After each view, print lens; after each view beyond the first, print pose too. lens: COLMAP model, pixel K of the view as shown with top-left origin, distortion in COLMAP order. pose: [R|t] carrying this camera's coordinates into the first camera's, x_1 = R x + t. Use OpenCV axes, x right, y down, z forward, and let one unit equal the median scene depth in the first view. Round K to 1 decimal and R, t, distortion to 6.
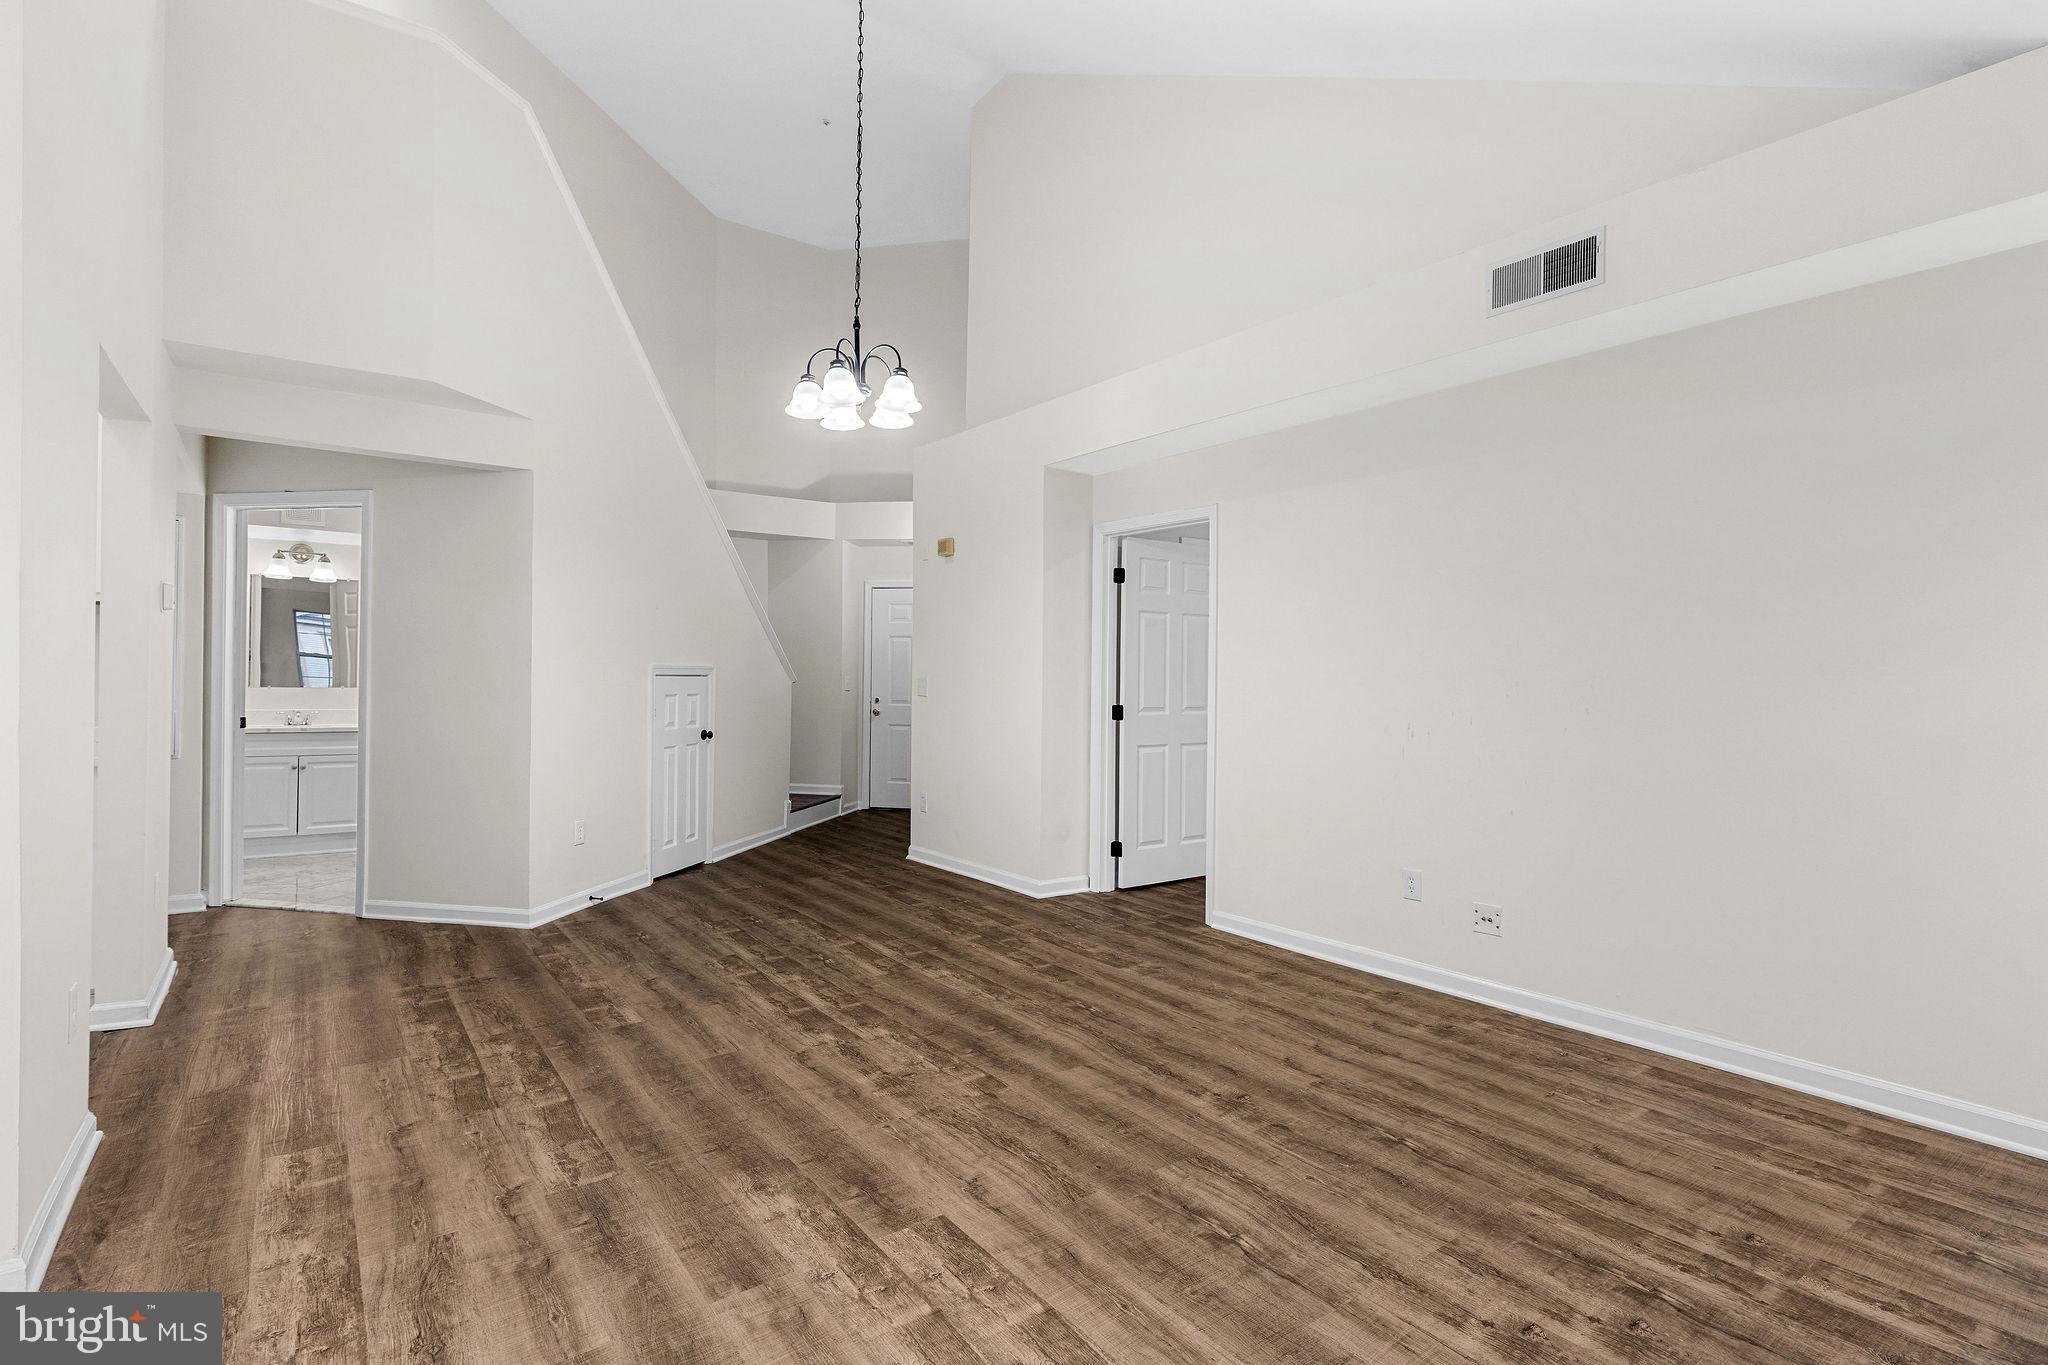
lens RADIAL K [[971.9, 0, 1019.7], [0, 971.9, 678.9], [0, 0, 1]] dist [0.004146, -0.000852]
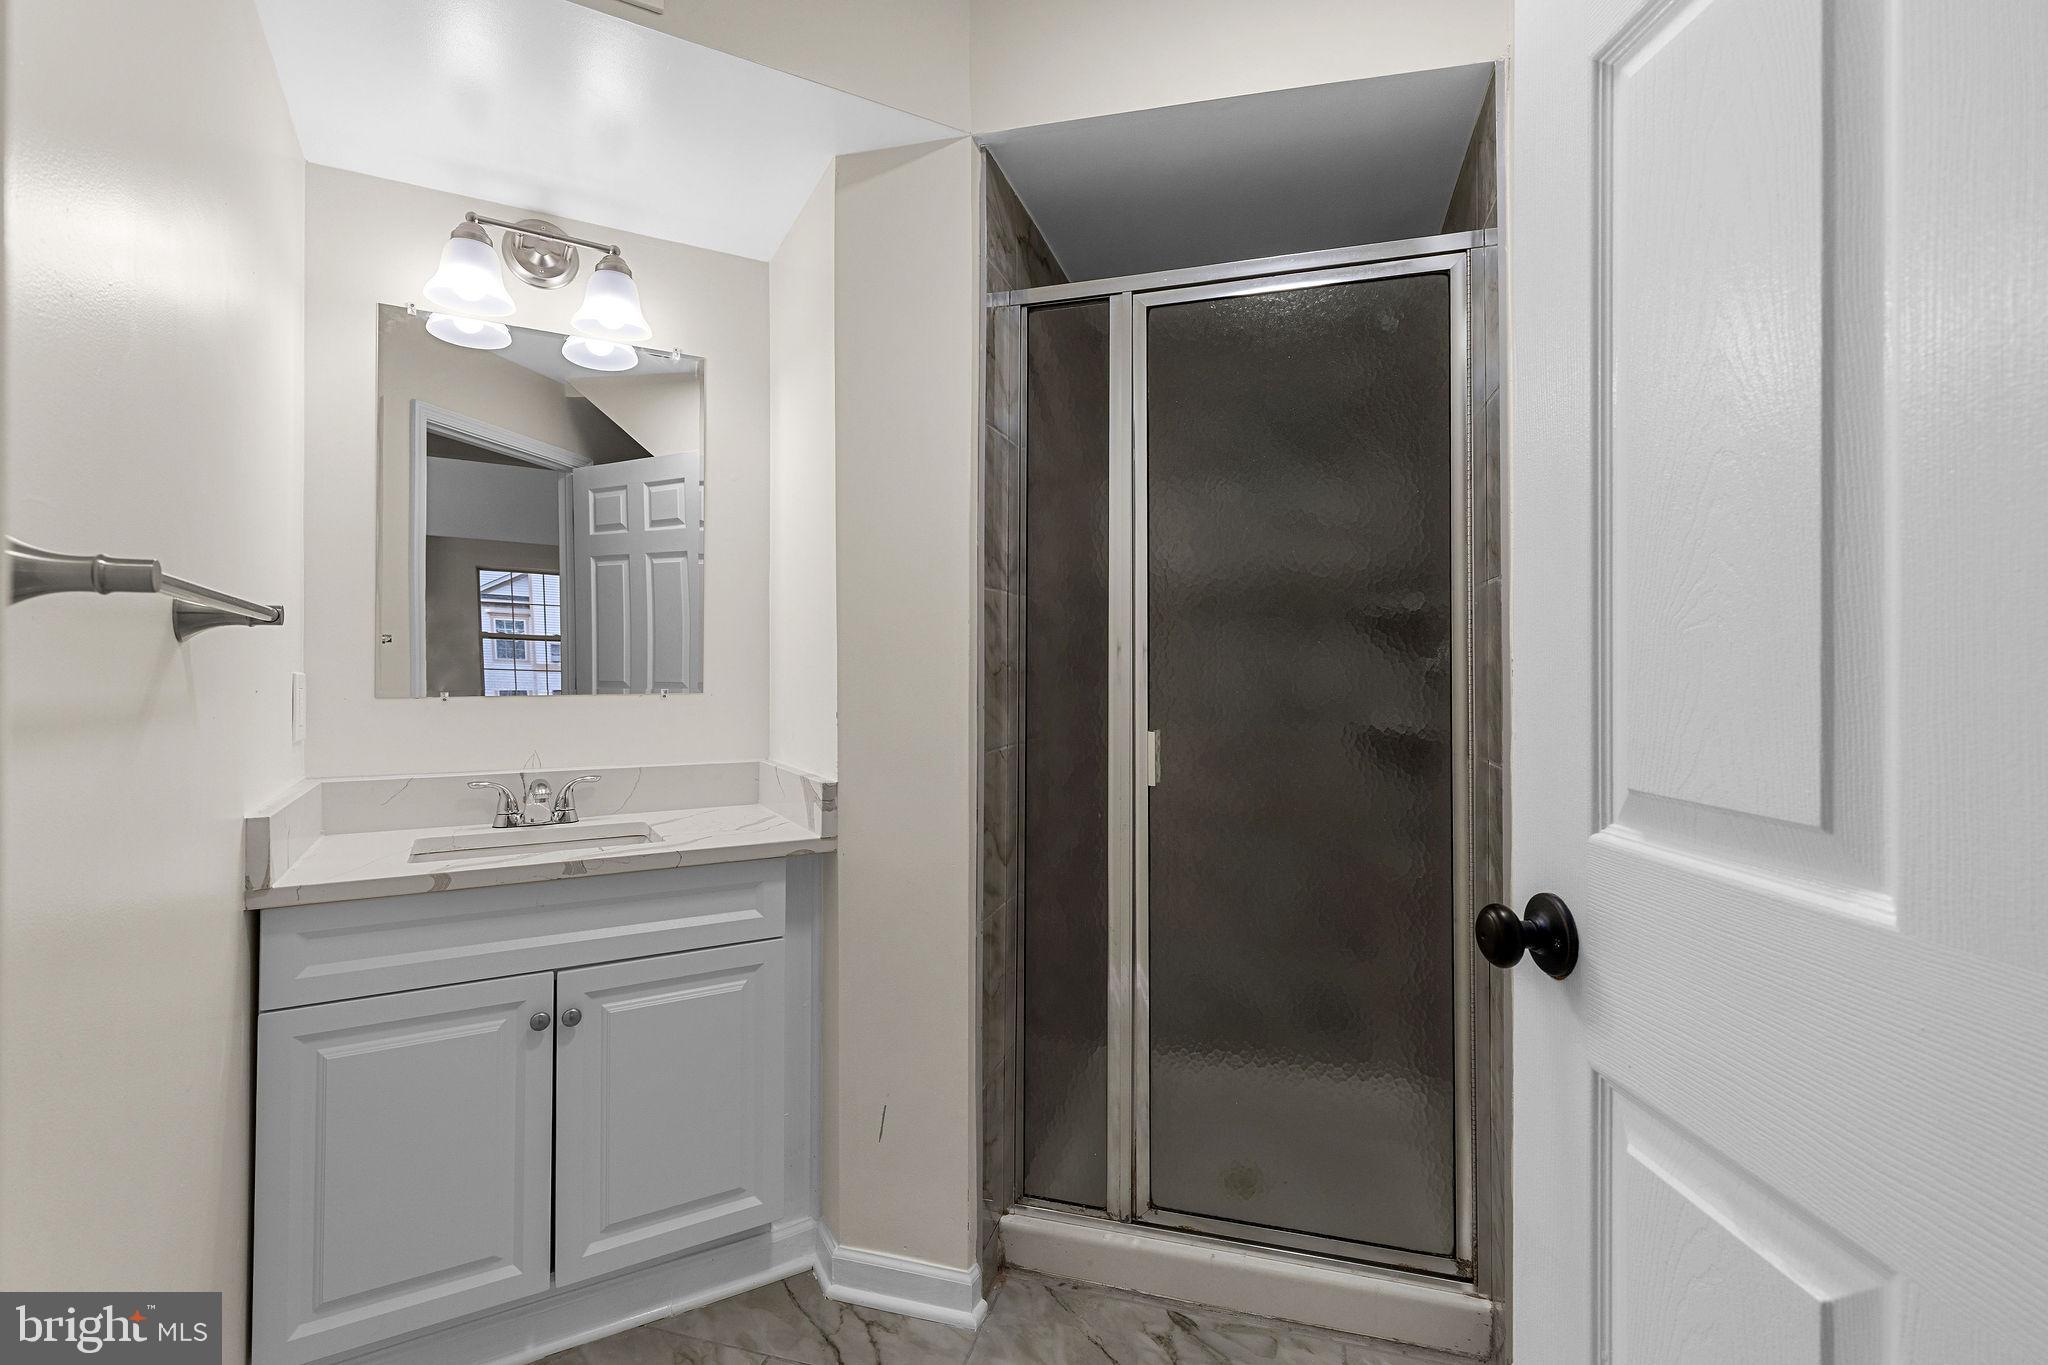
lens RADIAL K [[940.4, 0, 1026.8], [0, 940.4, 679.9], [0, 0, 1]] dist [-0.000317, -0.000628]
pose [[0.995084, -0.004795, -0.098914, -0.570390], [0.004823, 0.999988, 0.000047, 0.005049], [0.098913, -0.000524, 0.995096, 0.739377]]
